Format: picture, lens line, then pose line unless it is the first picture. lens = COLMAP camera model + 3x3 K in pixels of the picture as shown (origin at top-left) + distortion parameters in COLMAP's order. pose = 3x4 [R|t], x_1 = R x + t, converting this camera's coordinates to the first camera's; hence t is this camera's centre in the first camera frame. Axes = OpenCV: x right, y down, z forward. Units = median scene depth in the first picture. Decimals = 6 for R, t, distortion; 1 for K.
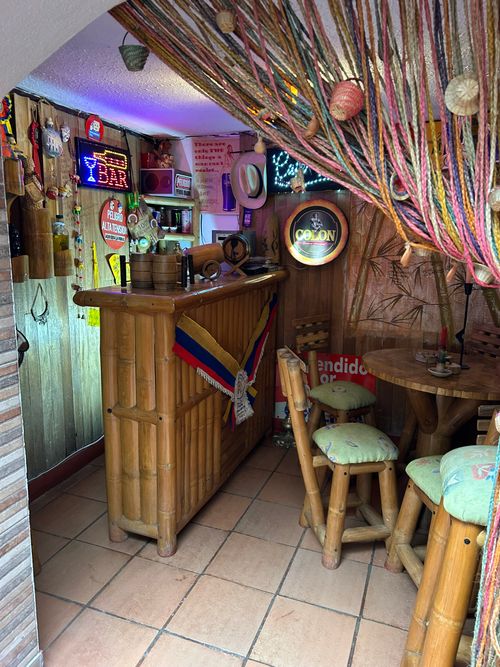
lens RADIAL K [[502.1, 0, 250.0], [0, 502.1, 333.5], [0, 0, 1]] dist [0.002263, 0.001004]
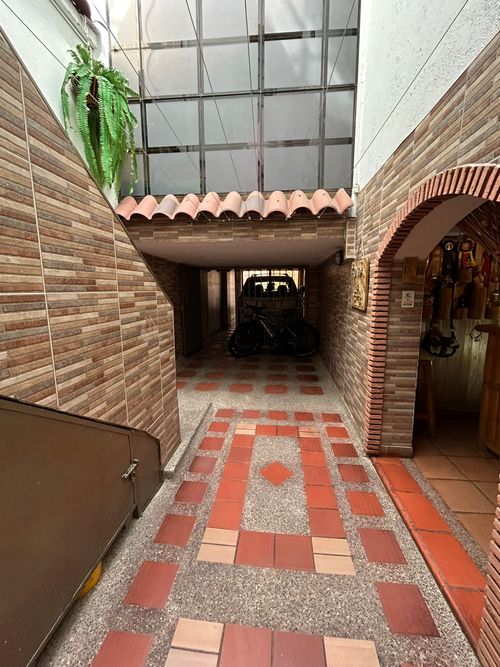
lens RADIAL K [[266.2, 0, 248.5], [0, 266.2, 328.3], [0, 0, 1]] dist [-0.000819, -0.001055]
pose [[0.244688, 0.108484, -0.963514, 0.501392], [-0.186318, 0.980463, 0.063076, 0.044113], [0.951532, 0.164086, 0.260120, -0.251468]]
